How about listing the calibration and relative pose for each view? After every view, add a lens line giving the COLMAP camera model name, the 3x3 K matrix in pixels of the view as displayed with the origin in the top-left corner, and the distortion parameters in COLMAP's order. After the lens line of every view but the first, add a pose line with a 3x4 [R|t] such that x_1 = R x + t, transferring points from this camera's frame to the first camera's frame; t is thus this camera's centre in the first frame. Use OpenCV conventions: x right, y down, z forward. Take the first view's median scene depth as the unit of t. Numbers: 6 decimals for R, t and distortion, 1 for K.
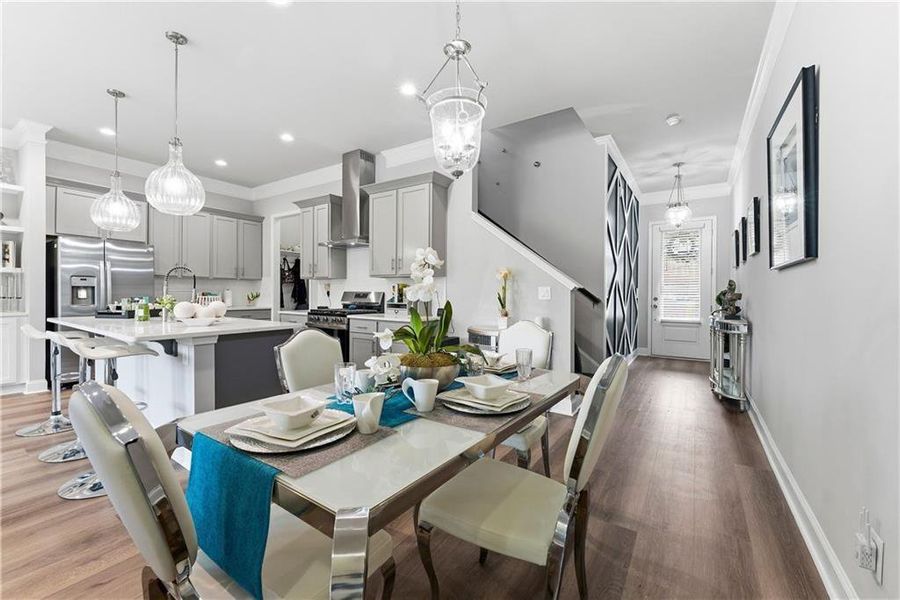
lens RADIAL K [[367.9, 0, 454.3], [0, 367.9, 297.2], [0, 0, 1]] dist [0.000175, -0.000089]
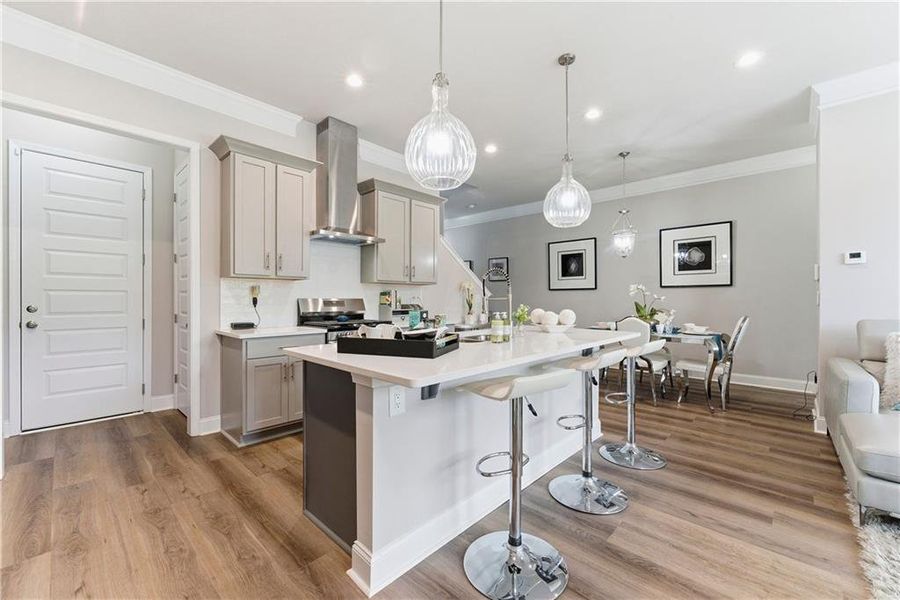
lens RADIAL K [[367.9, 0, 454.3], [0, 367.9, 297.2], [0, 0, 1]] dist [0.000175, -0.000089]
pose [[0.162463, -0.005090, 0.986701, -1.133775], [0.013166, 0.999909, 0.002990, -0.018638], [-0.986627, 0.012505, 0.162516, 0.704579]]
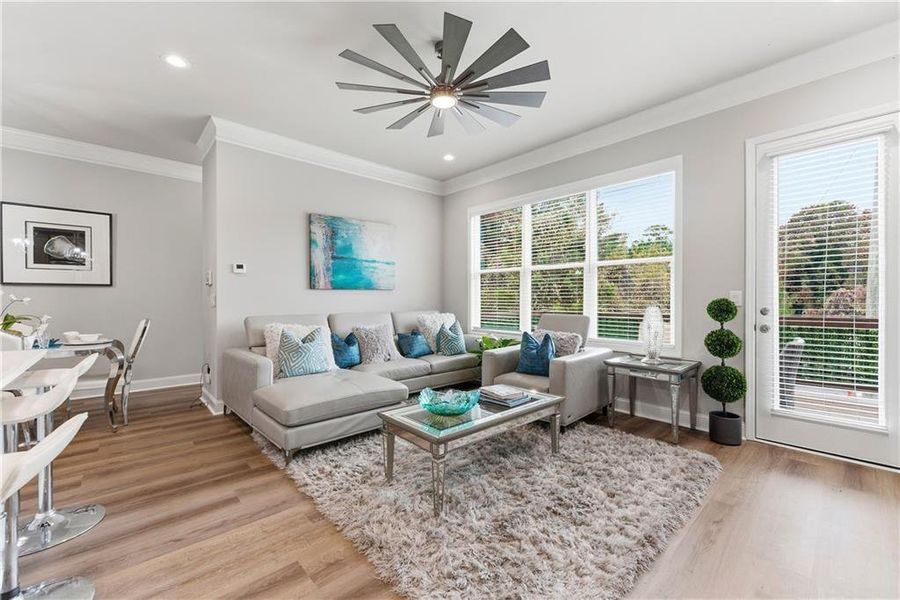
lens RADIAL K [[367.9, 0, 454.3], [0, 367.9, 297.2], [0, 0, 1]] dist [0.000175, -0.000089]
pose [[-0.972516, -0.006422, 0.232746, -1.033706], [-0.005224, 0.999970, 0.005760, -0.019291], [-0.232776, 0.004386, -0.972520, 0.814769]]
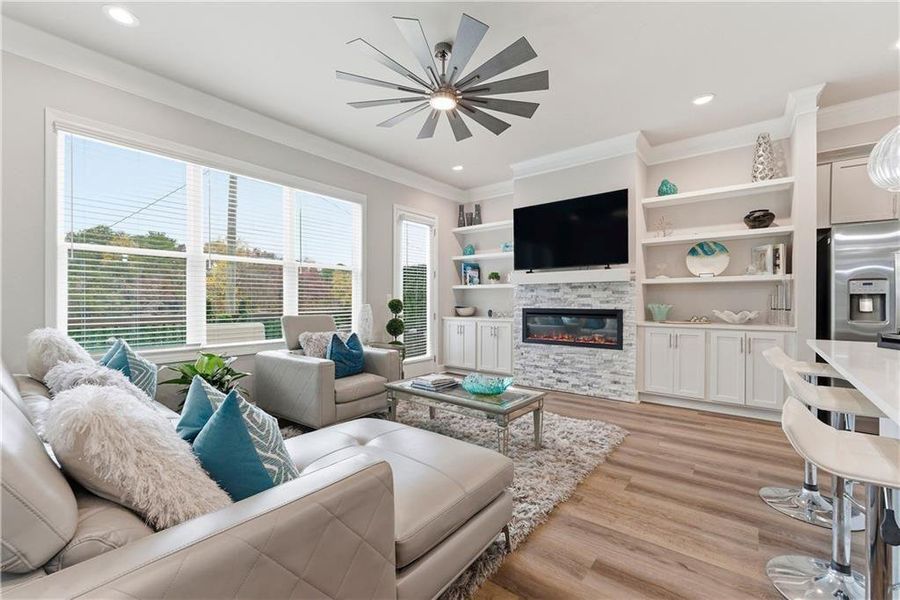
lens RADIAL K [[373.5, 0, 452.3], [0, 373.5, 300.9], [0, 0, 1]] dist [-0.000676, -0.000186]
pose [[-0.085784, -0.005146, -0.996300, -0.254974], [-0.009624, 0.999944, -0.004336, -0.006531], [0.996267, 0.009217, -0.085829, 0.294220]]
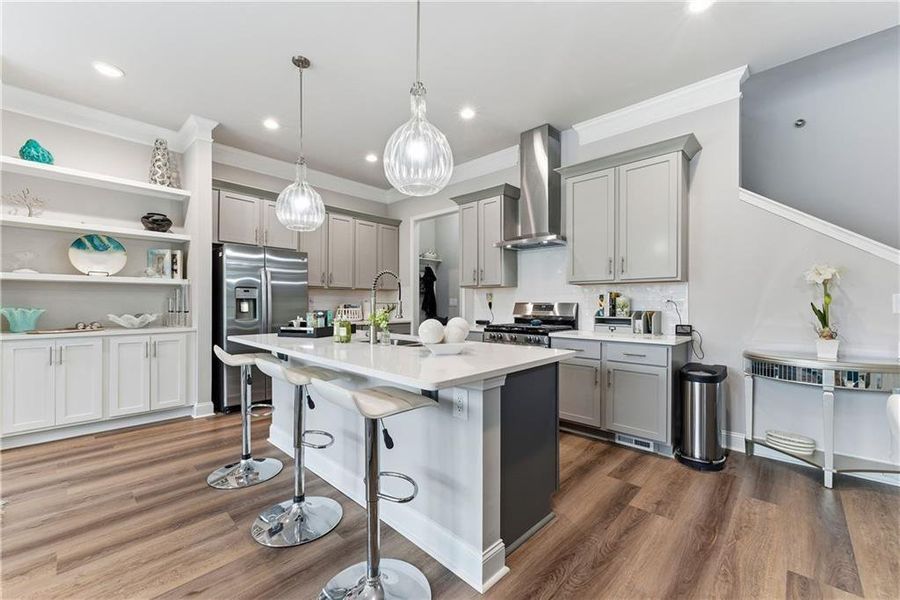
lens RADIAL K [[365.0, 0, 453.6], [0, 365.0, 305.3], [0, 0, 1]] dist [-0.000387, 0.000025]
pose [[0.985351, -0.004951, -0.170468, -0.354246], [0.004060, 0.999976, -0.005571, -0.005968], [0.170492, 0.004798, 0.985347, 0.206331]]
